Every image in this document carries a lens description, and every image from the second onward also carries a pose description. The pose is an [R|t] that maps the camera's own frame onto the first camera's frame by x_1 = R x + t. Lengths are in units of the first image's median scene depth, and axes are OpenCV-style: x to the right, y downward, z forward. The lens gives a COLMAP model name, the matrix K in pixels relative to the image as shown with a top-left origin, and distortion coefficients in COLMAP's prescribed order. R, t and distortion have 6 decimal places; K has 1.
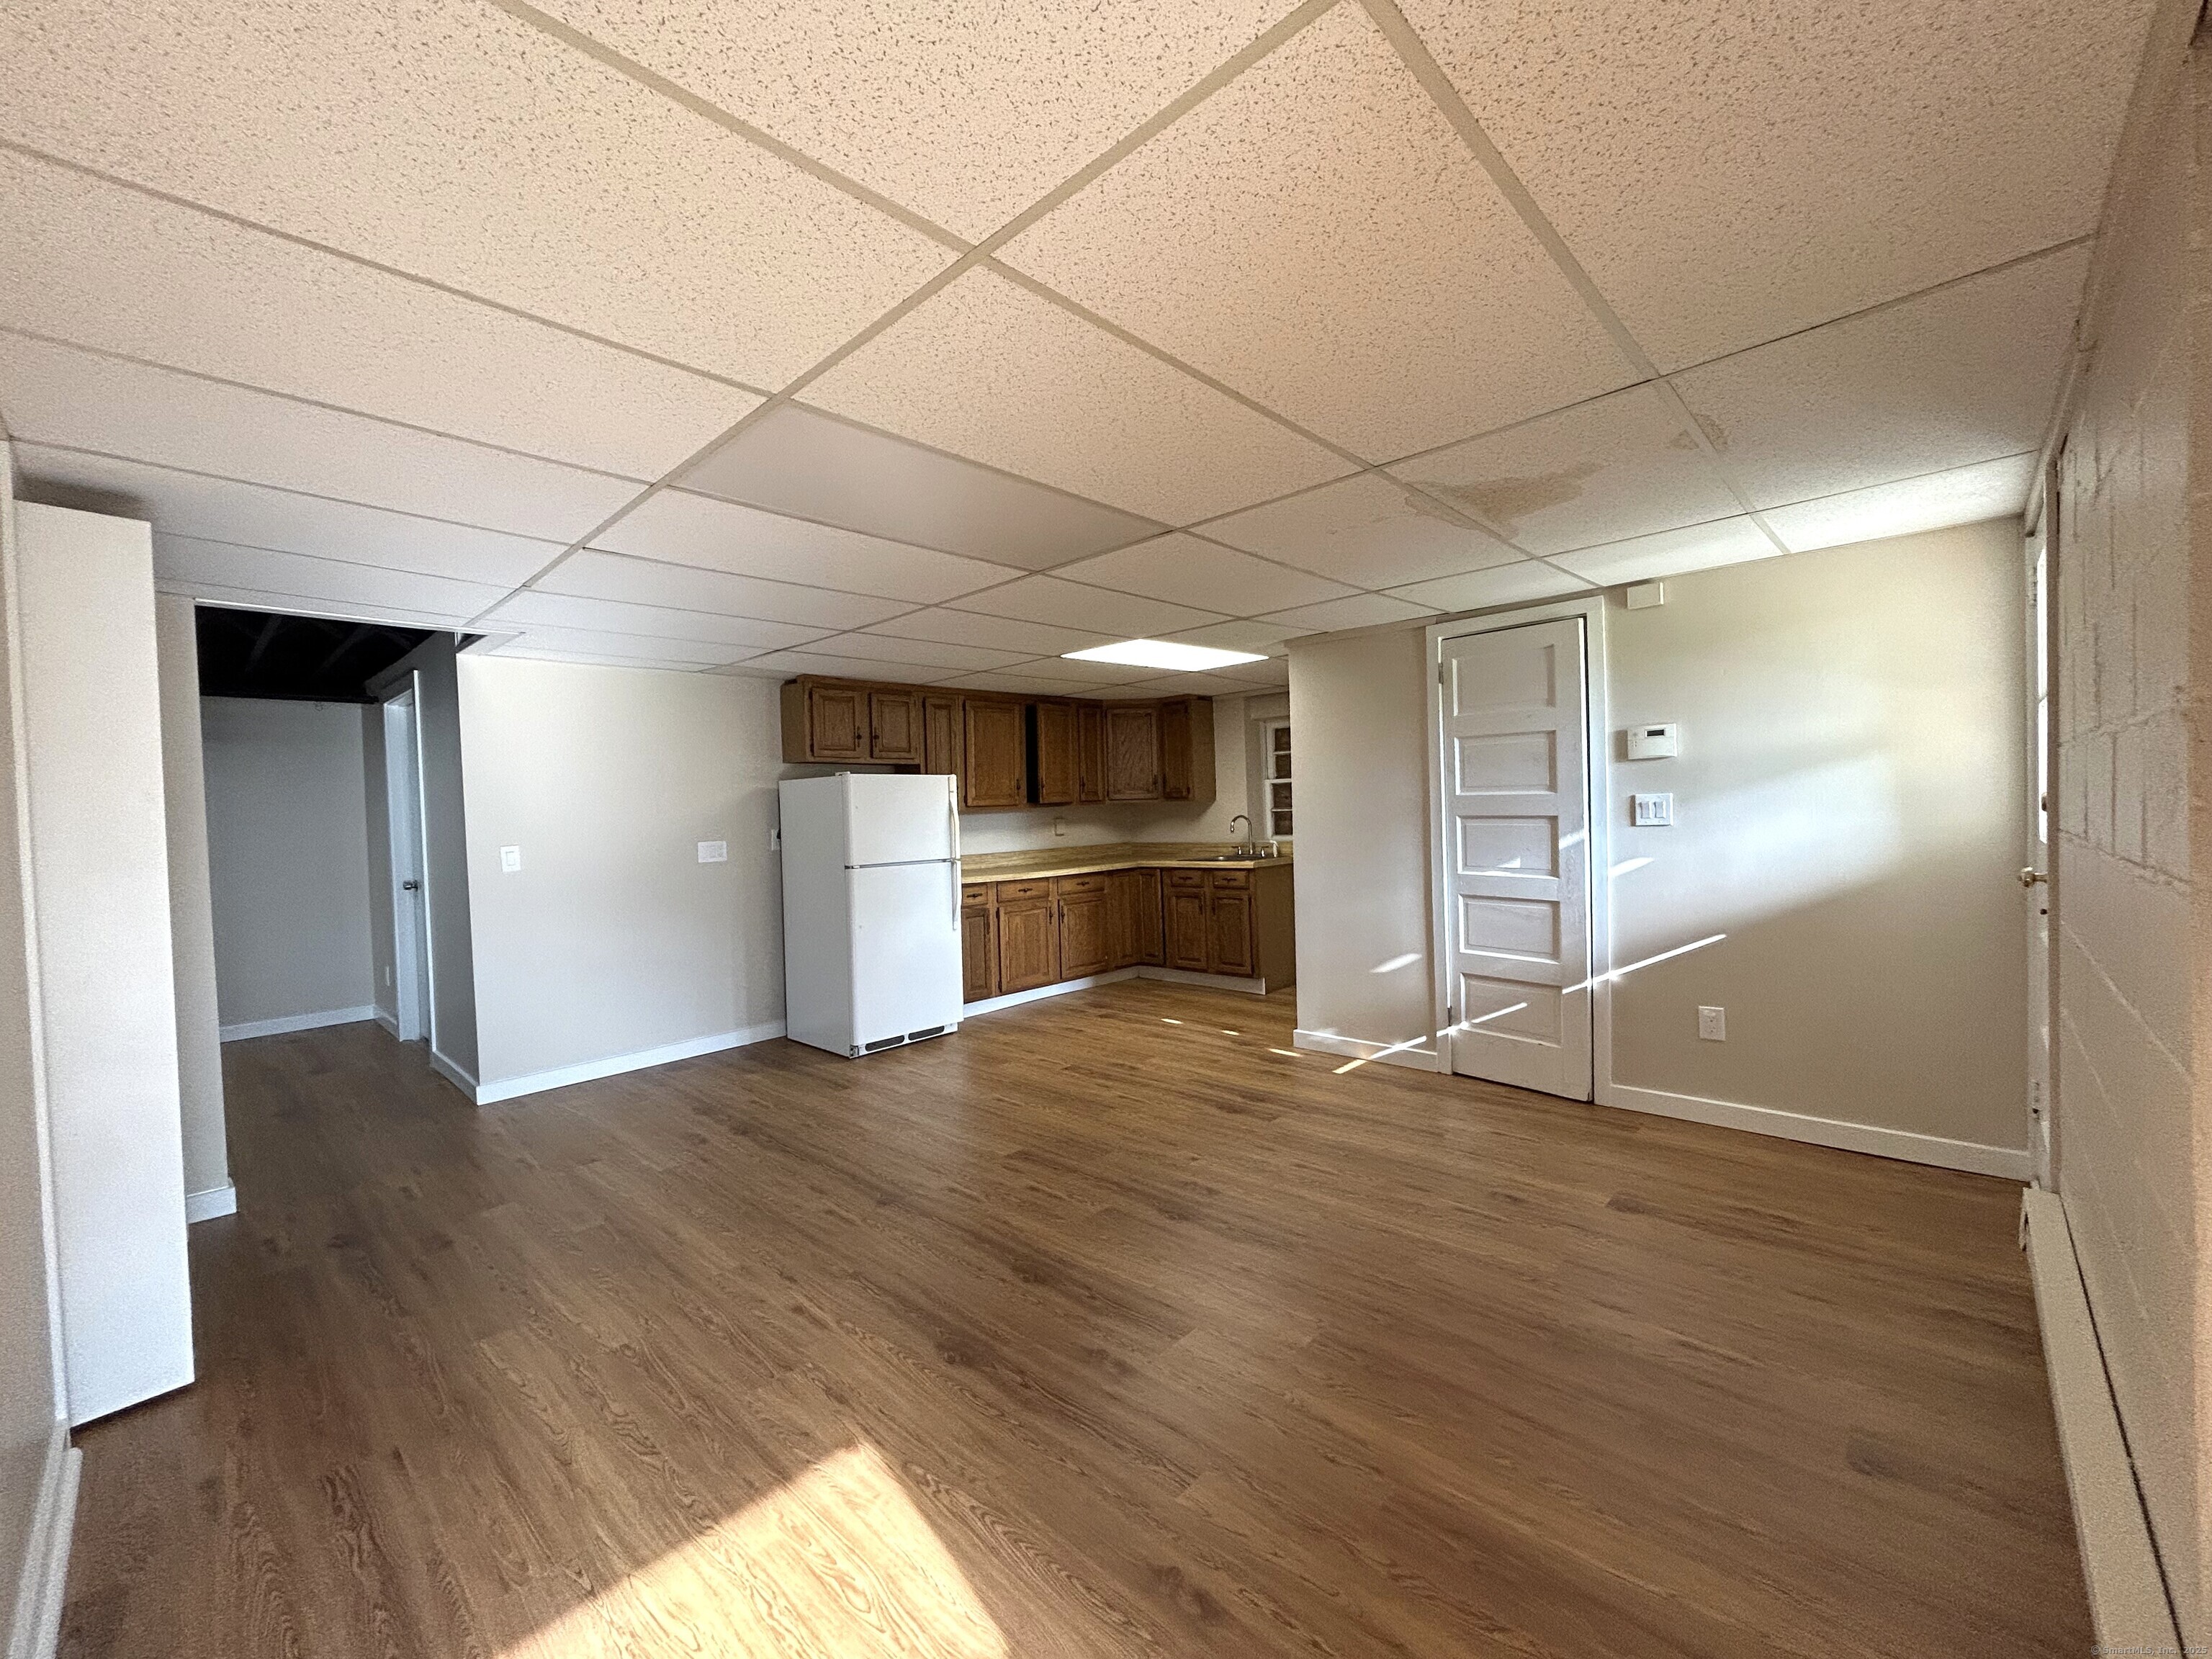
lens RADIAL K [[888.2, 0, 1103.8], [0, 888.2, 828.8], [0, 0, 1]] dist [0.000776, -0.000045]
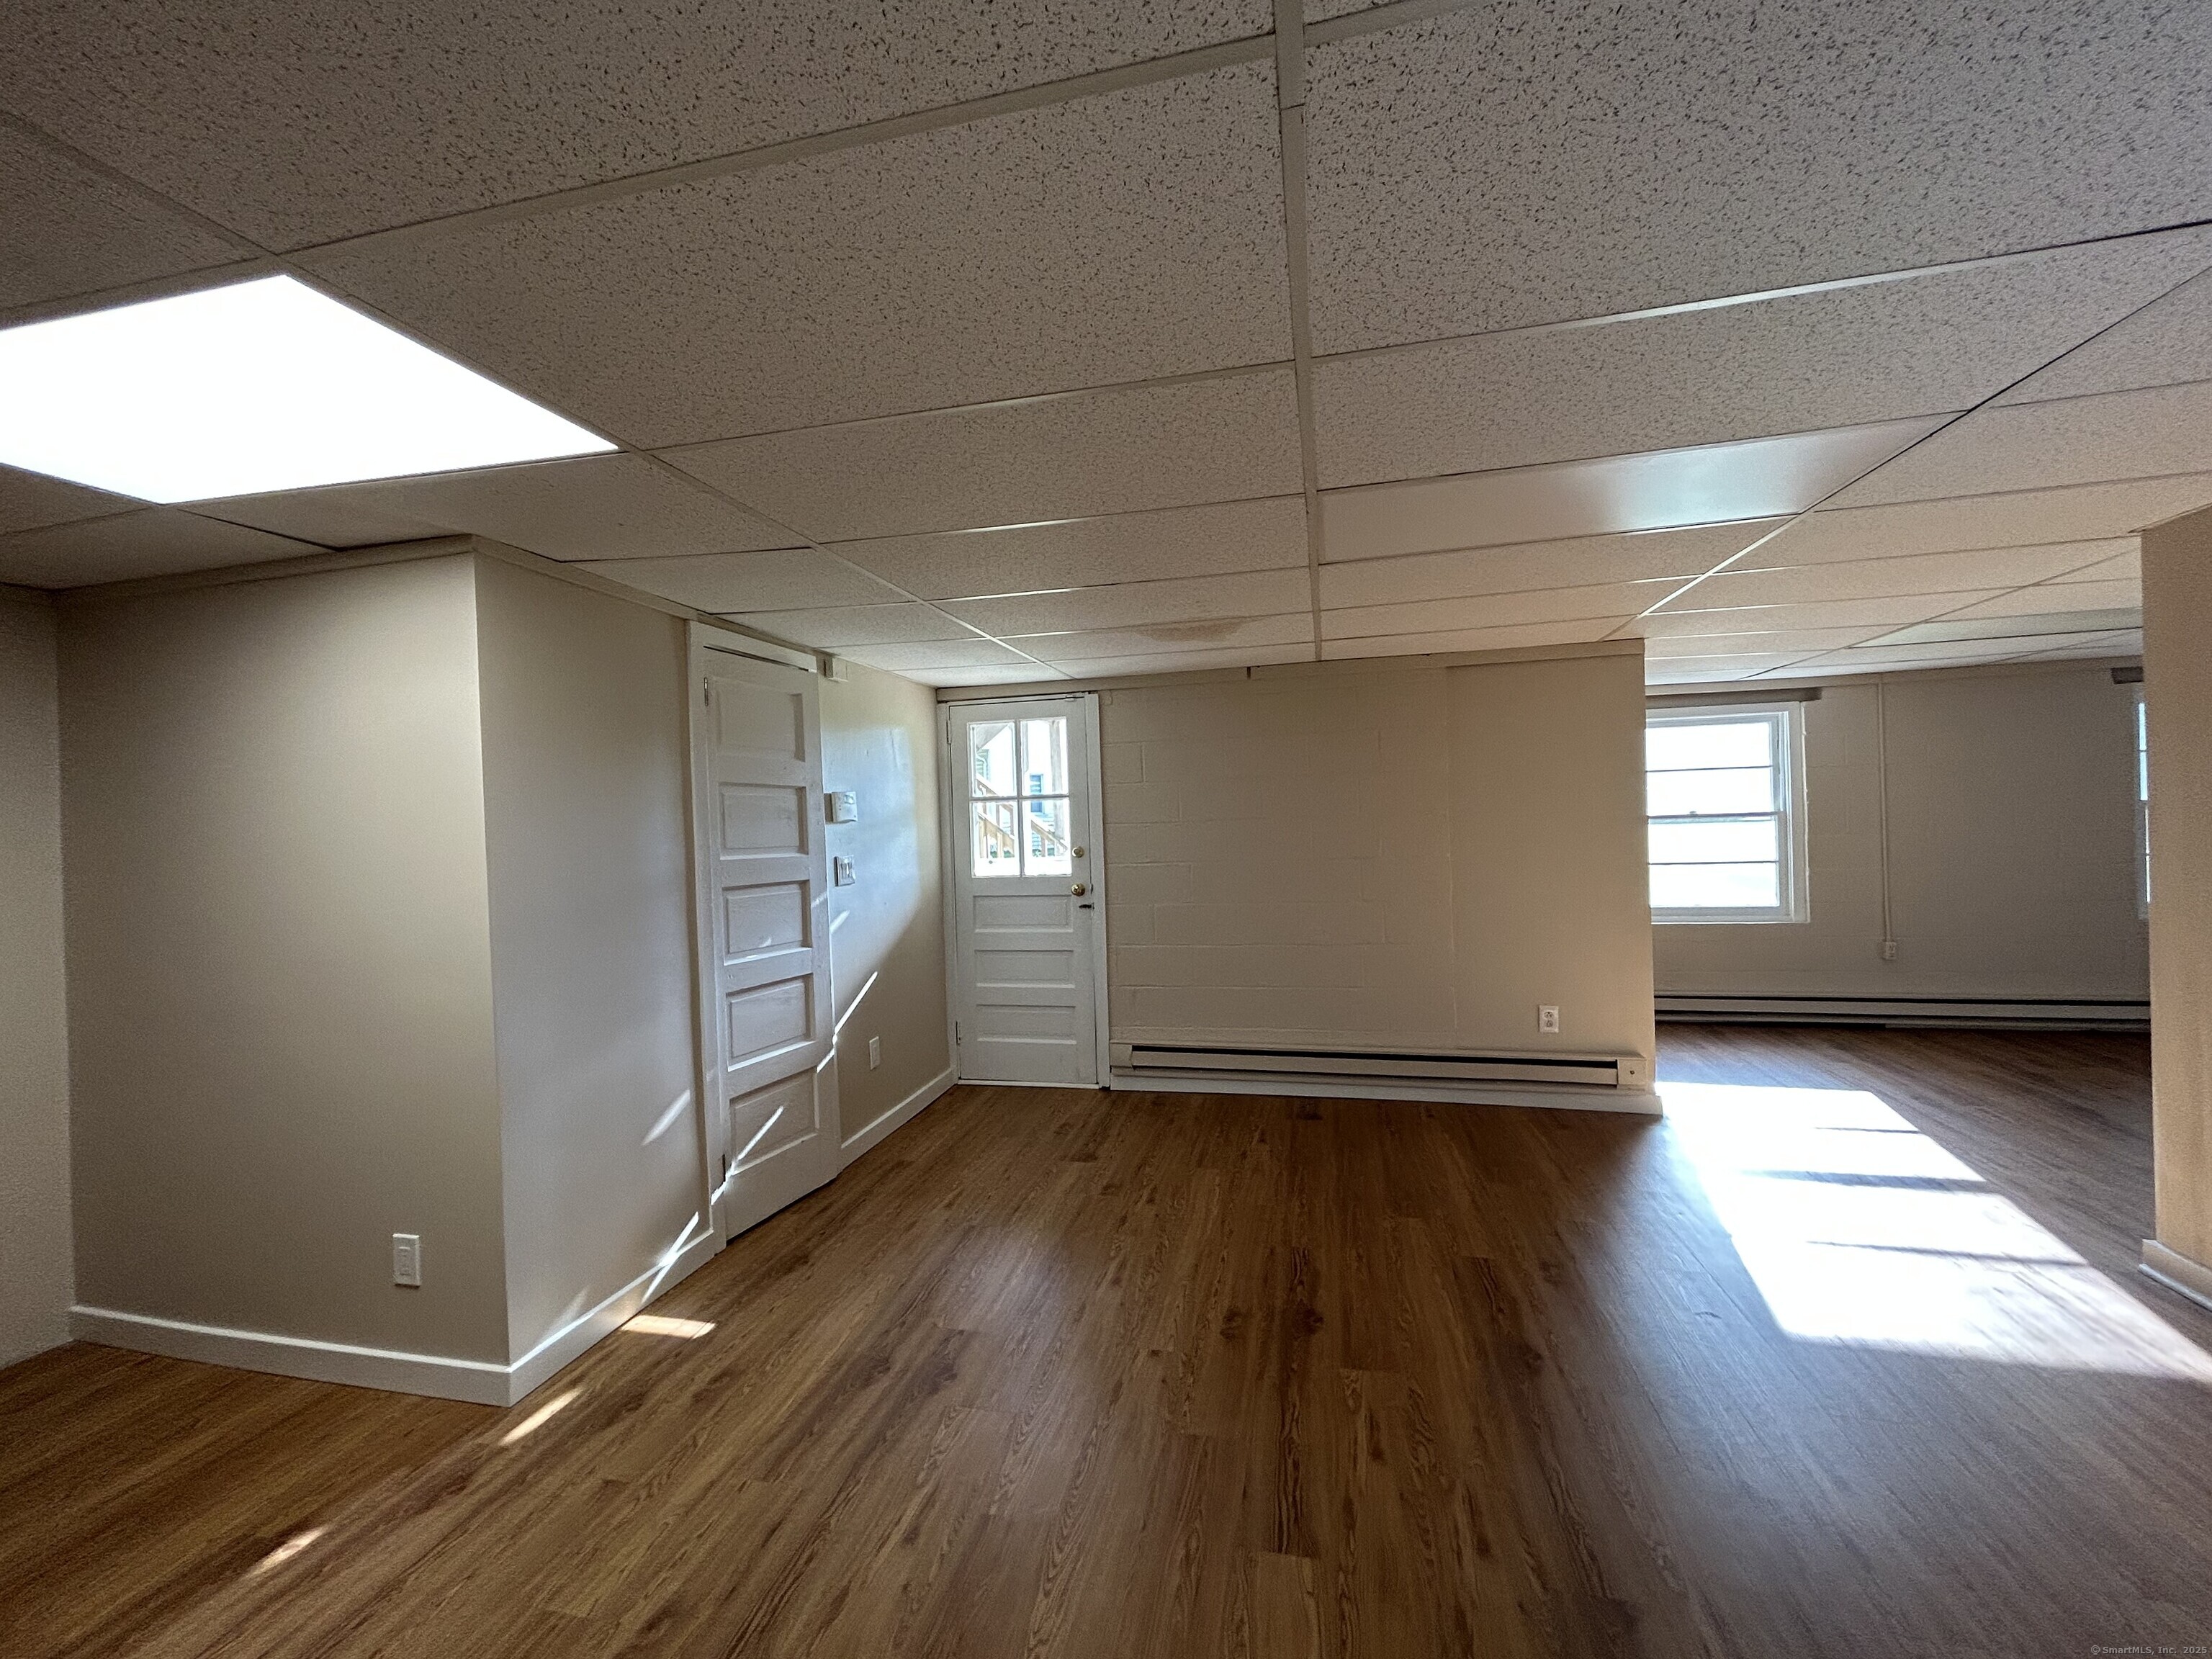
lens RADIAL K [[888.2, 0, 1125.4], [0, 888.2, 829.9], [0, 0, 1]] dist [0.000776, -0.000045]
pose [[-0.503866, 0.040219, 0.862845, -0.431783], [0.067539, 0.997692, -0.007064, -0.036056], [-0.861137, 0.054716, -0.505419, 1.131934]]
